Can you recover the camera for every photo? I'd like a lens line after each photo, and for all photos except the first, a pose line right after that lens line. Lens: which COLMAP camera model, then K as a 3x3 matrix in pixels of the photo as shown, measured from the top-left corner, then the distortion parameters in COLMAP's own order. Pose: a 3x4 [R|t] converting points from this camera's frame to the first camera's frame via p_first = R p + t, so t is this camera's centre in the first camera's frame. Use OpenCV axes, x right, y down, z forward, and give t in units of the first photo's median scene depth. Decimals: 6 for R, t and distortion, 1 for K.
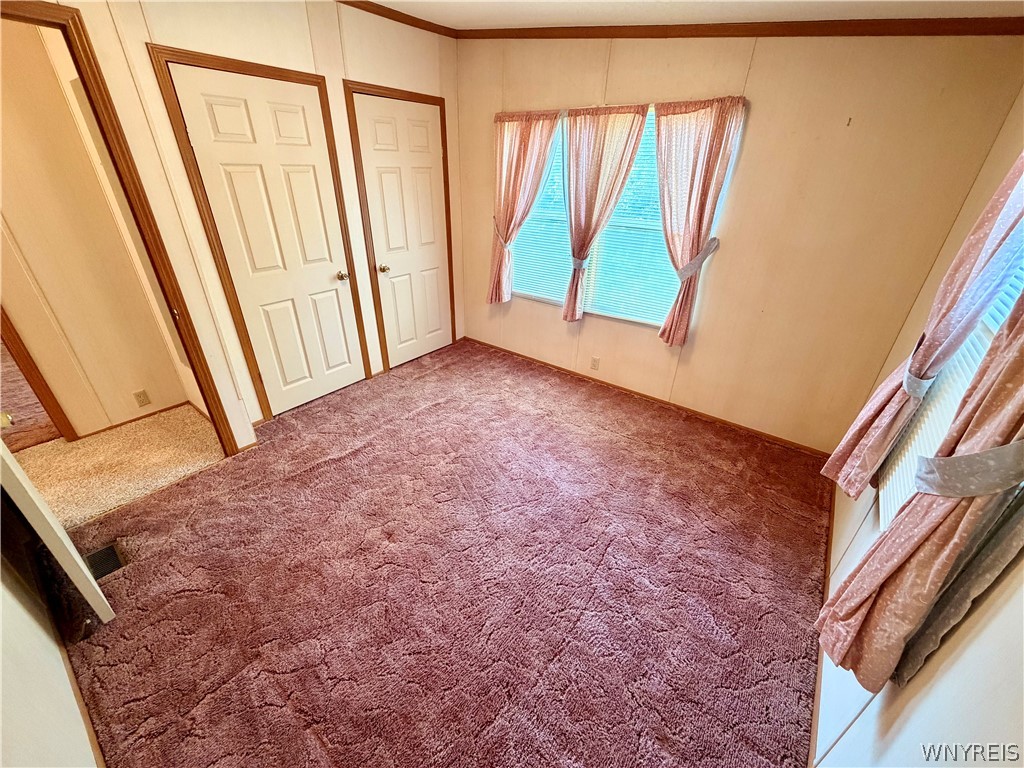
lens RADIAL K [[408.4, 0, 507.7], [0, 408.4, 384.5], [0, 0, 1]] dist [0.000137, -0.000140]
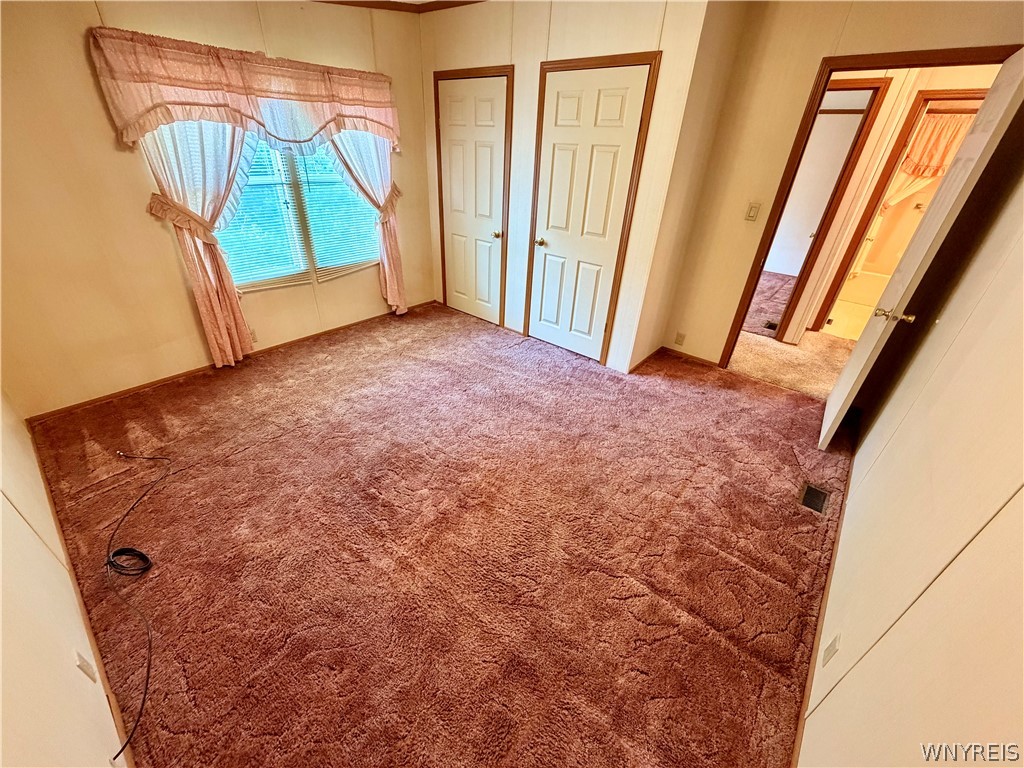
lens RADIAL K [[408.4, 0, 507.7], [0, 408.4, 384.5], [0, 0, 1]] dist [0.000137, -0.000140]
pose [[-0.033541, 0.496792, -0.867221, 0.875985], [-0.493467, 0.746334, 0.446627, -0.488738], [0.869118, 0.442925, 0.220118, 0.952424]]
